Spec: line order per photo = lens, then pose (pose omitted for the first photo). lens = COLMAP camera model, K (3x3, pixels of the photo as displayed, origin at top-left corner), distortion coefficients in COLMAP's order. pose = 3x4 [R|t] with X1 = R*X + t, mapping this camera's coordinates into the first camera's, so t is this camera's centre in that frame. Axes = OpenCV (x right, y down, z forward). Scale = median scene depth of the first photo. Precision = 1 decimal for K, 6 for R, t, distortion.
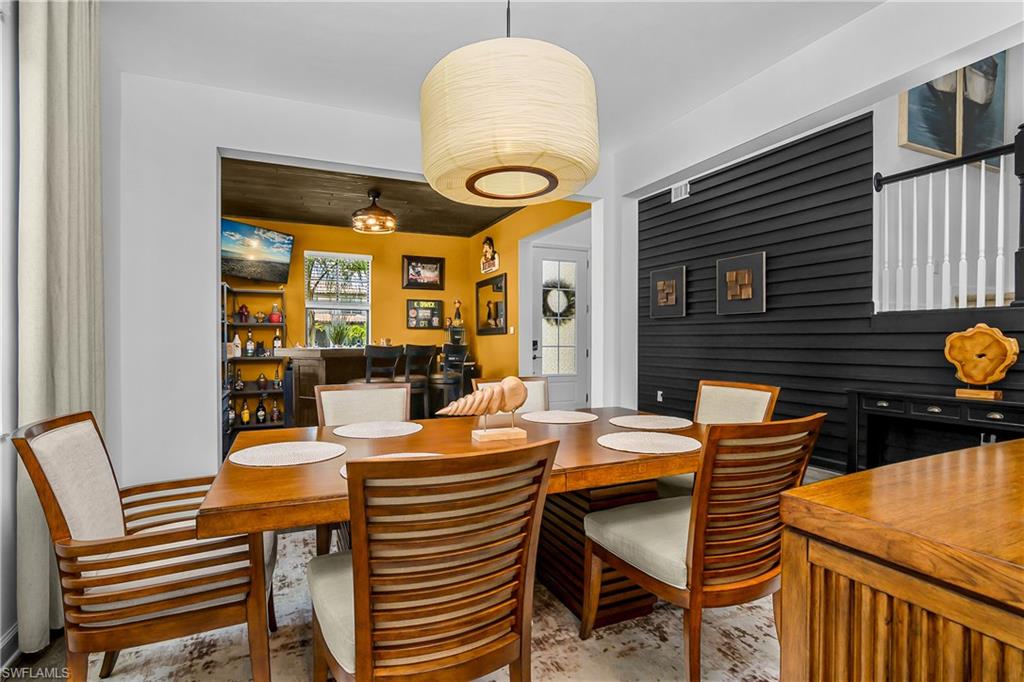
lens RADIAL K [[513.7, 0, 512.0], [0, 513.7, 341.0], [0, 0, 1]] dist [-0.001507, -0.000049]
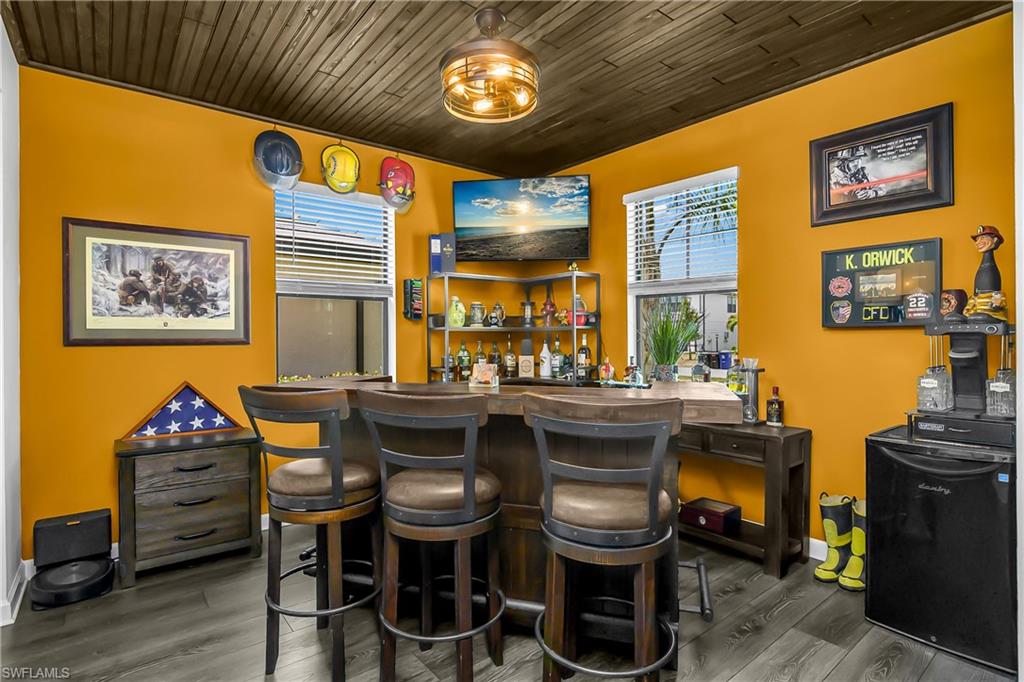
lens RADIAL K [[513.7, 0, 512.0], [0, 513.7, 341.0], [0, 0, 1]] dist [-0.001507, -0.000049]
pose [[0.249792, 0.000618, -0.968299, 0.109565], [0.001779, 0.999998, 0.001097, -0.015549], [0.968298, -0.001997, 0.249790, 0.672877]]
